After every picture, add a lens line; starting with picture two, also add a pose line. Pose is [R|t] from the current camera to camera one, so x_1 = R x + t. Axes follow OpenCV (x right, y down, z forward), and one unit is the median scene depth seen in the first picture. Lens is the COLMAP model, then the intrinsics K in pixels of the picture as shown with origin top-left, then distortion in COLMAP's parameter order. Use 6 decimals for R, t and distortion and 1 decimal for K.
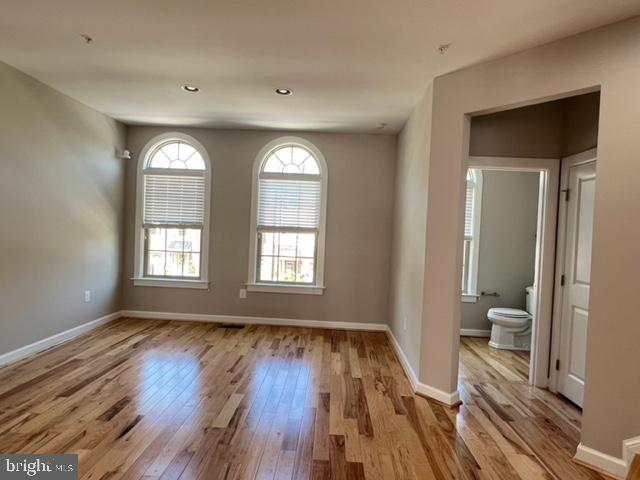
lens RADIAL K [[362.8, 0, 321.6], [0, 362.8, 240.0], [0, 0, 1]] dist [0.000285, 0.000105]
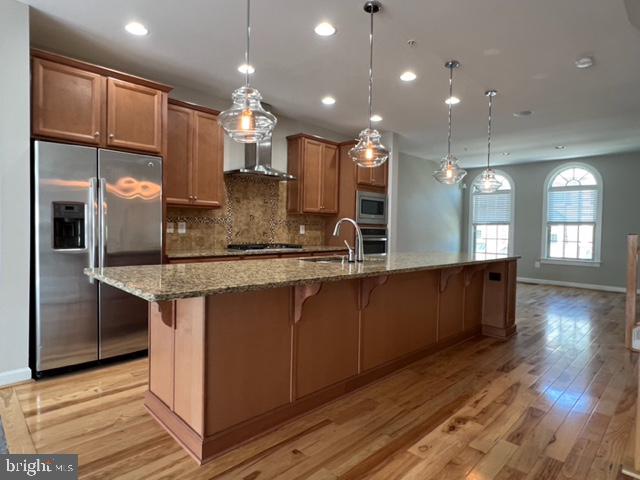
lens RADIAL K [[362.8, 0, 318.9], [0, 362.8, 233.6], [0, 0, 1]] dist [0.000285, 0.000105]
pose [[0.726703, -0.017495, -0.686729, 0.185462], [-0.007484, 0.999415, -0.033380, 0.073708], [0.686911, 0.029397, 0.726147, -0.835778]]
